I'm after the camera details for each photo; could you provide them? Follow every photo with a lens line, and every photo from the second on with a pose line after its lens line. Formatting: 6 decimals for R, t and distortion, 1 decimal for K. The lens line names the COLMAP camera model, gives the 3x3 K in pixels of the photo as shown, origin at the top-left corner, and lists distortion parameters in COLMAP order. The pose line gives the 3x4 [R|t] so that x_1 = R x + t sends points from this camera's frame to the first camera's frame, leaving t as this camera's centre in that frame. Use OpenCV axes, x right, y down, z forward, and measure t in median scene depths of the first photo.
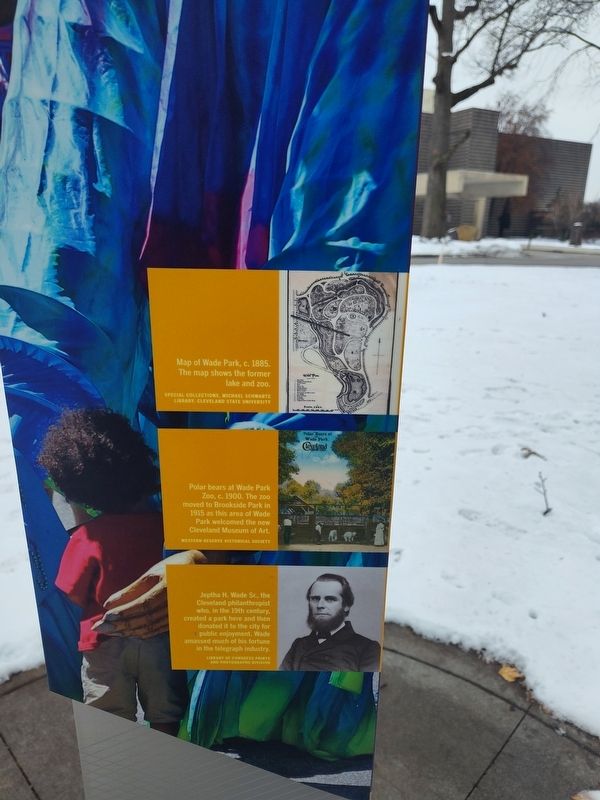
lens RADIAL K [[539.4, 0, 304.5], [0, 539.4, 397.2], [0, 0, 1]] dist [0.038652, -0.029766]
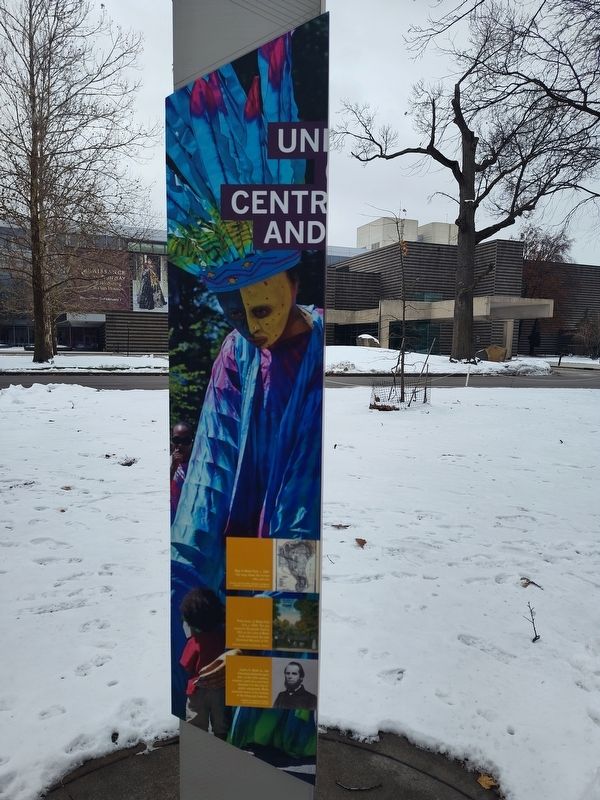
lens RADIAL K [[539.4, 0, 304.2], [0, 539.4, 395.1], [0, 0, 1]] dist [0.038652, -0.029766]
pose [[0.997231, 0.001433, -0.074356, 0.248696], [-0.016149, 0.980130, -0.197698, -0.322858], [0.072596, 0.198351, 0.977439, -1.444190]]
